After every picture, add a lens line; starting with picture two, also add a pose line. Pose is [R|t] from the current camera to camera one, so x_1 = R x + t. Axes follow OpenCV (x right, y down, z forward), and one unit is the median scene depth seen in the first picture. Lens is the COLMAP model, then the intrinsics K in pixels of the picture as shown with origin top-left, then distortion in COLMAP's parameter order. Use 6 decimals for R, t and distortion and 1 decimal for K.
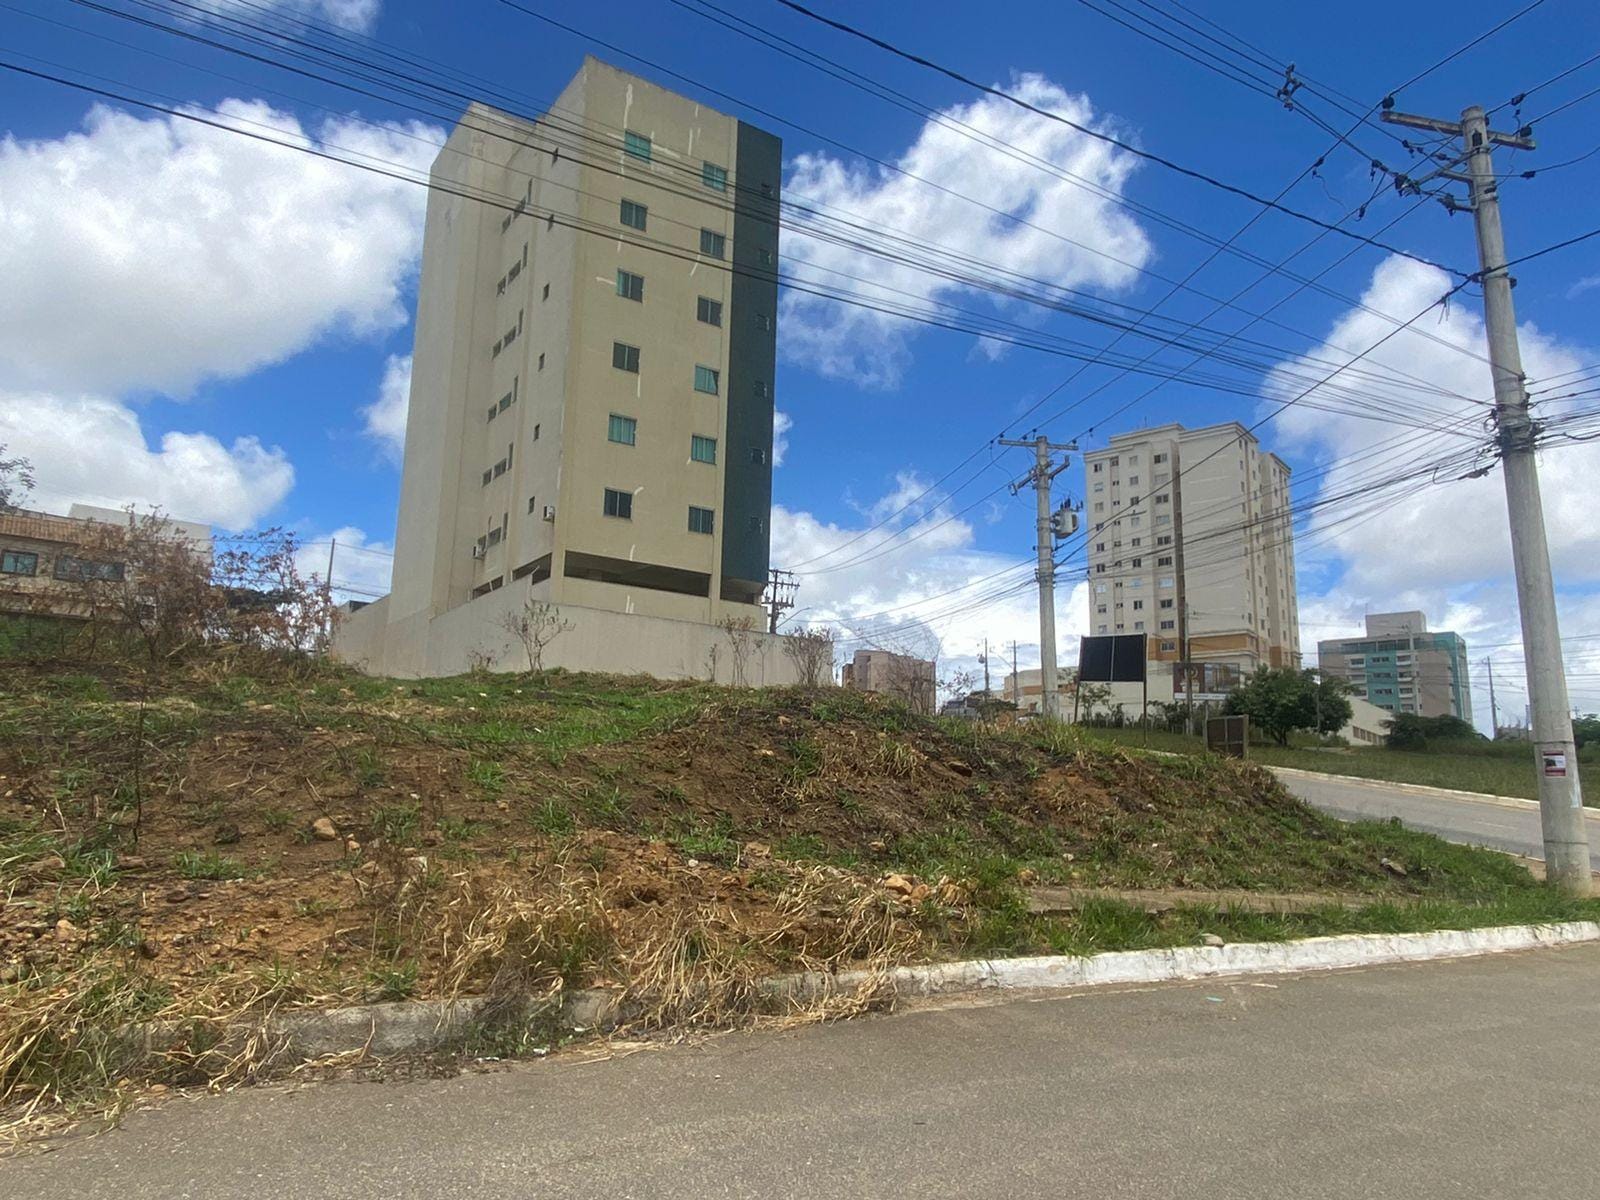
lens RADIAL K [[1119.5, 0, 797.6], [0, 1119.5, 602.1], [0, 0, 1]] dist [0.086919, -0.120824]
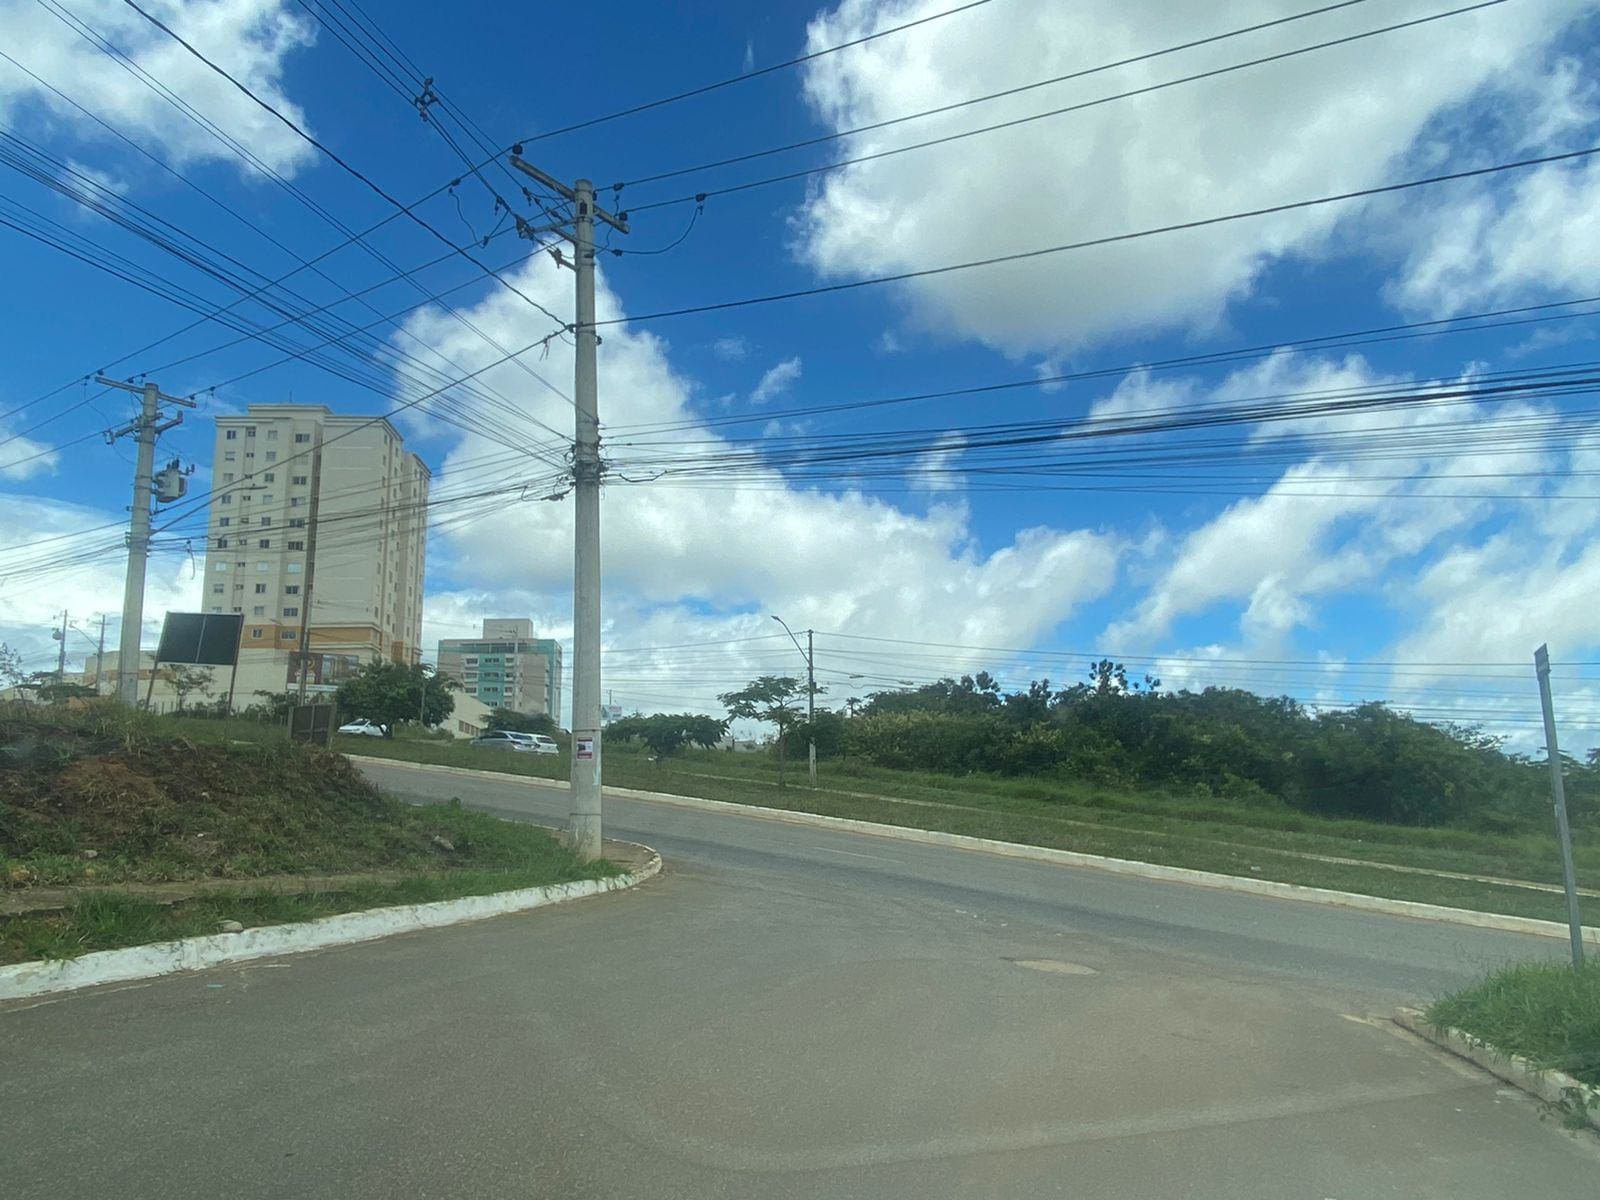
lens RADIAL K [[1124.0, 0, 801.1], [0, 1124.0, 597.2], [0, 0, 1]] dist [0.065542, -0.080406]
pose [[0.736132, 0.093930, 0.670288, 0.031420], [-0.095192, 0.994848, -0.034869, 0.004886], [-0.670110, -0.038138, 0.741281, -0.019635]]
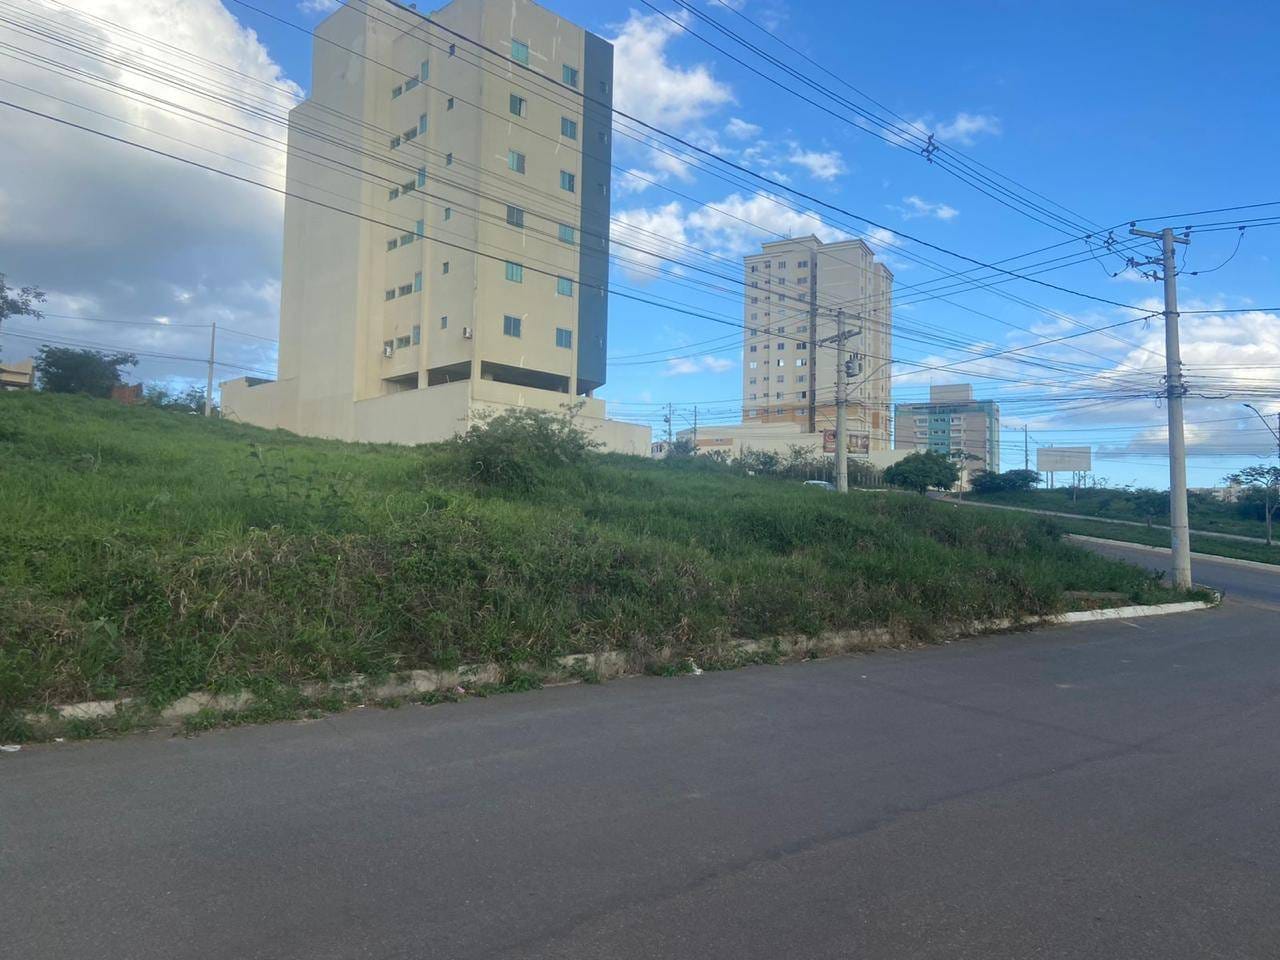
lens RADIAL K [[895.6, 0, 638.0], [0, 895.6, 481.7], [0, 0, 1]] dist [0.086919, -0.120824]
pose [[0.988511, 0.012940, 0.150593, -0.815170], [-0.032010, 0.991652, 0.124906, -0.189071], [-0.147720, -0.128291, 0.980673, -0.744984]]
